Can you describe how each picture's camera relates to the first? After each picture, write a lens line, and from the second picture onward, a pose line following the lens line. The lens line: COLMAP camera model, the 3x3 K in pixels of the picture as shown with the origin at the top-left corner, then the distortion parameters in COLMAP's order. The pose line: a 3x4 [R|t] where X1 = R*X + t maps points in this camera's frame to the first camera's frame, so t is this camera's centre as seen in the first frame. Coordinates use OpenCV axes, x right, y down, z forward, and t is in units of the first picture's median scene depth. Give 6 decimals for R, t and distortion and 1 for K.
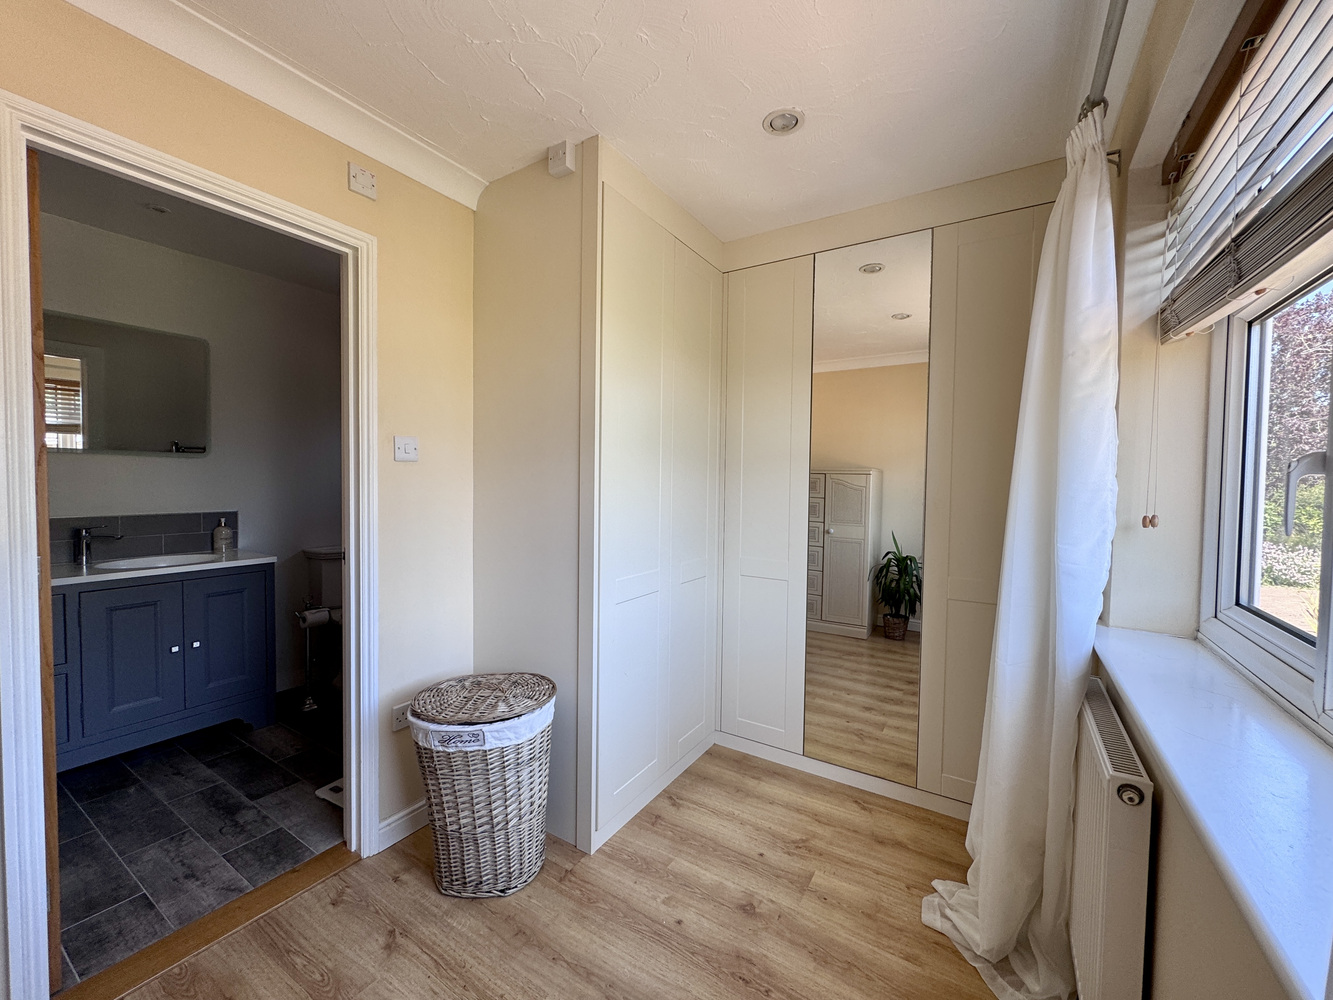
lens RADIAL K [[534.0, 0, 669.1], [0, 534.0, 500.7], [0, 0, 1]] dist [0.000395, 0.000292]
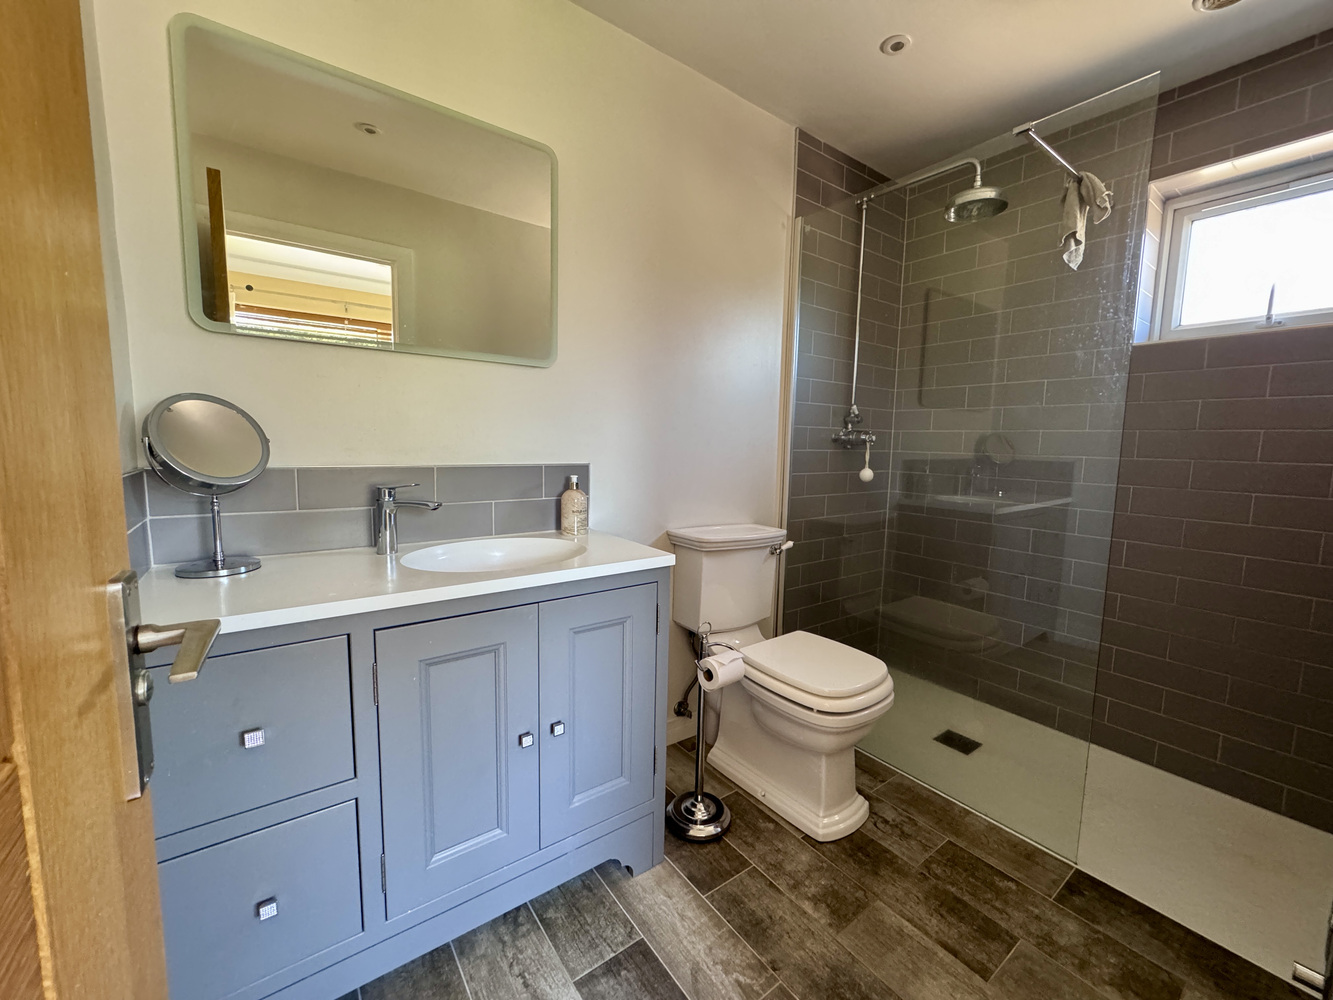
lens RADIAL K [[534.0, 0, 663.5], [0, 534.0, 498.7], [0, 0, 1]] dist [0.000395, 0.000292]
pose [[0.927641, 0.043250, -0.370961, -0.540574], [-0.019123, 0.997470, 0.068472, 0.017530], [0.372984, -0.056424, 0.926121, 0.514325]]
